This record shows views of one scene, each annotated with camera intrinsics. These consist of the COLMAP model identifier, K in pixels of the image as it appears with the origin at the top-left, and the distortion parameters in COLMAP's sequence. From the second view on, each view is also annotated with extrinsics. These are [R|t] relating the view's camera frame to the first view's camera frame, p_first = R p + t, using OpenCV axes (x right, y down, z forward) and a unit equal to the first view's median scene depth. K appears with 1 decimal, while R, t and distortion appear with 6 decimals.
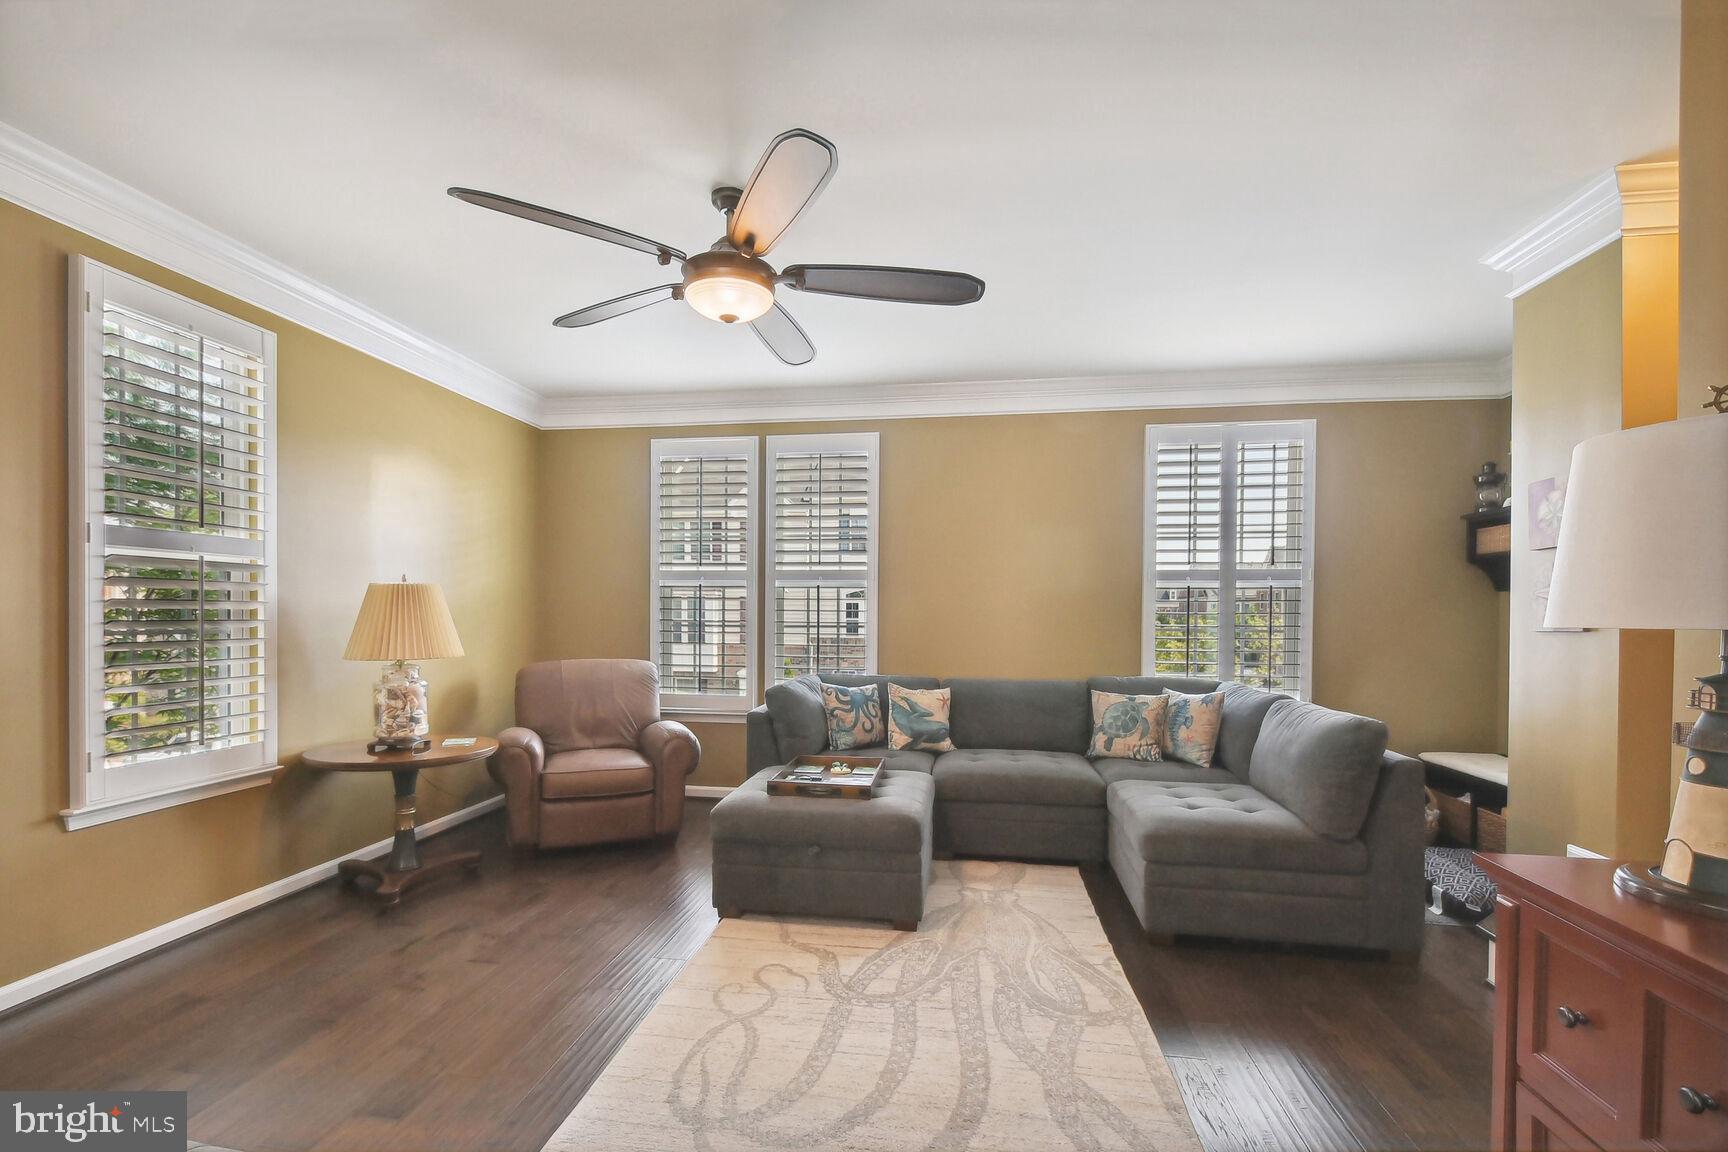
lens RADIAL K [[763.2, 0, 864.0], [0, 763.2, 576.0], [0, 0, 1]] dist [0.000782, 0.000033]
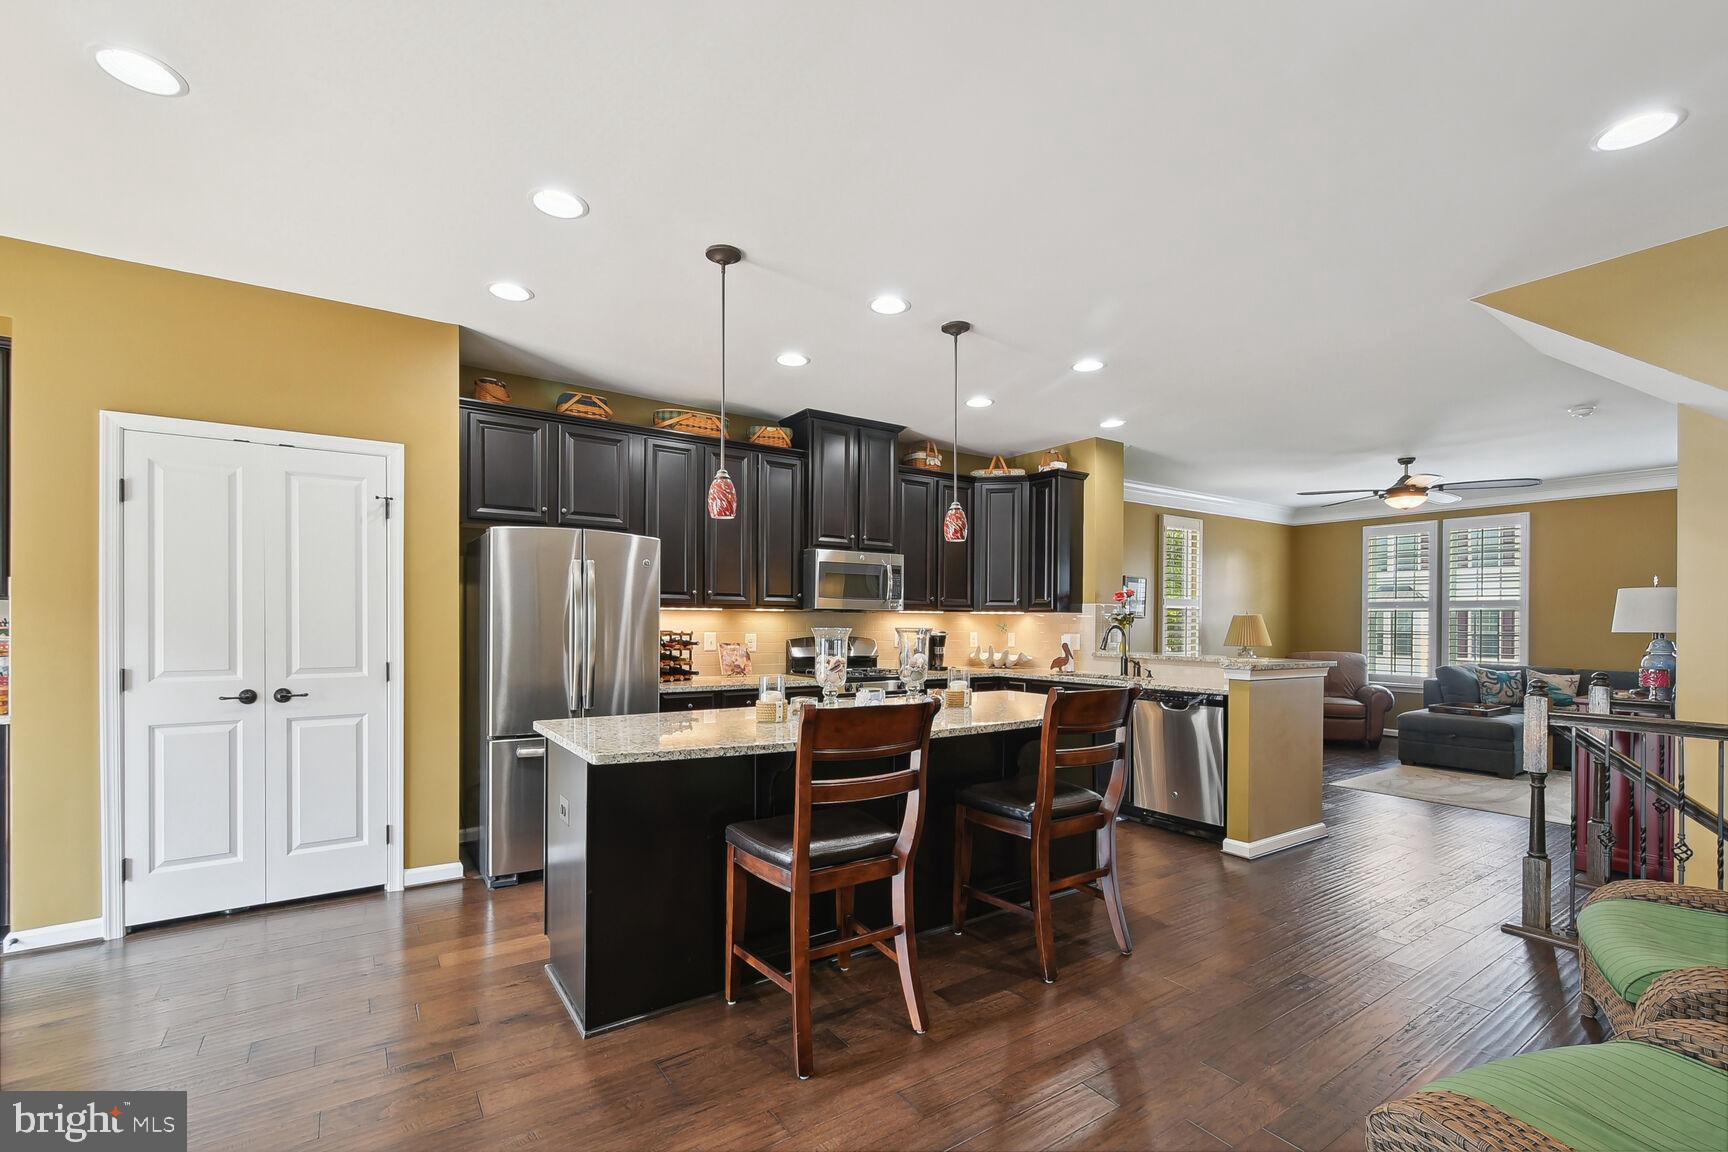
lens RADIAL K [[756.8, 0, 853.1], [0, 756.8, 632.6], [0, 0, 1]] dist [0.001304, -0.008484]
pose [[0.658849, 0.015595, -0.752114, 0.305700], [0.031594, 0.998329, 0.048376, -0.068949], [0.751611, -0.055635, 0.657256, -1.223716]]
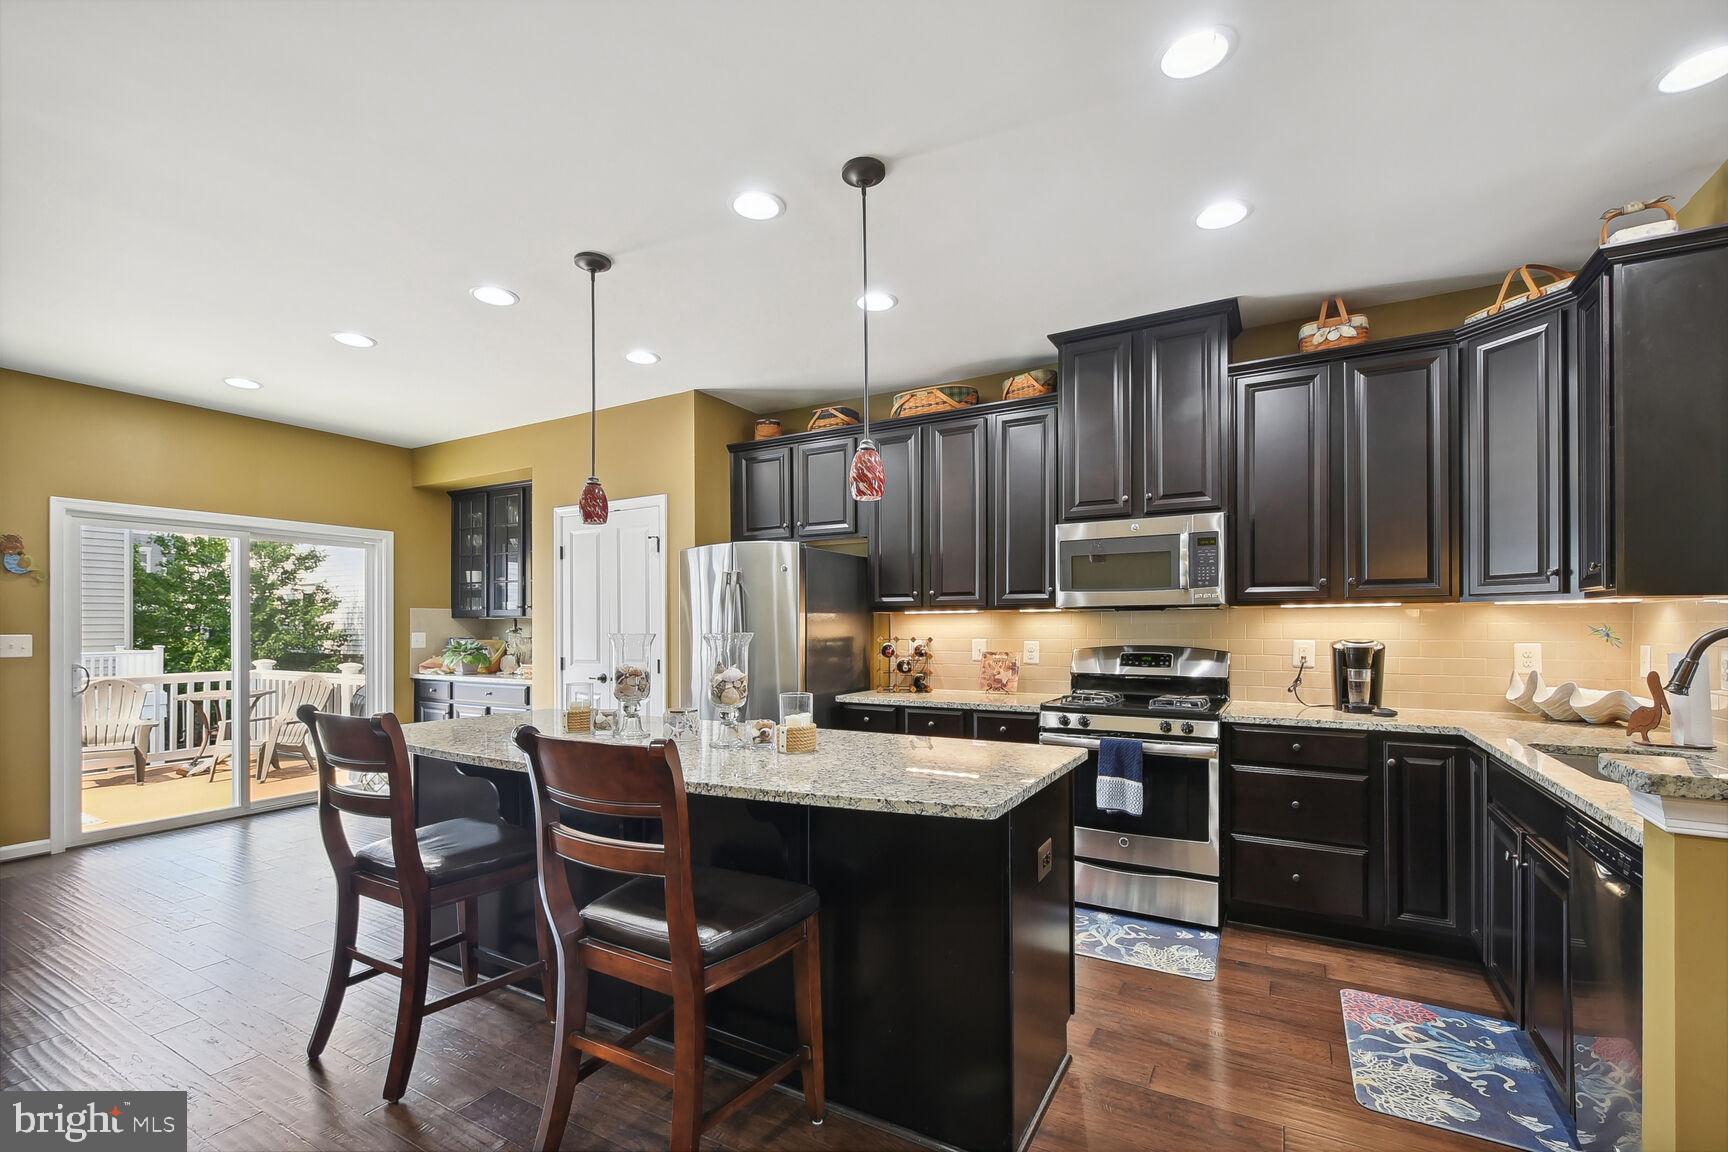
lens RADIAL K [[764.4, 0, 856.2], [0, 764.4, 627.1], [0, 0, 1]] dist [0.001059, -0.000551]
pose [[-0.388355, 0.006352, -0.921488, 0.264909], [0.052307, 0.998516, -0.015162, -0.028046], [0.920024, -0.054089, -0.388111, -0.377780]]
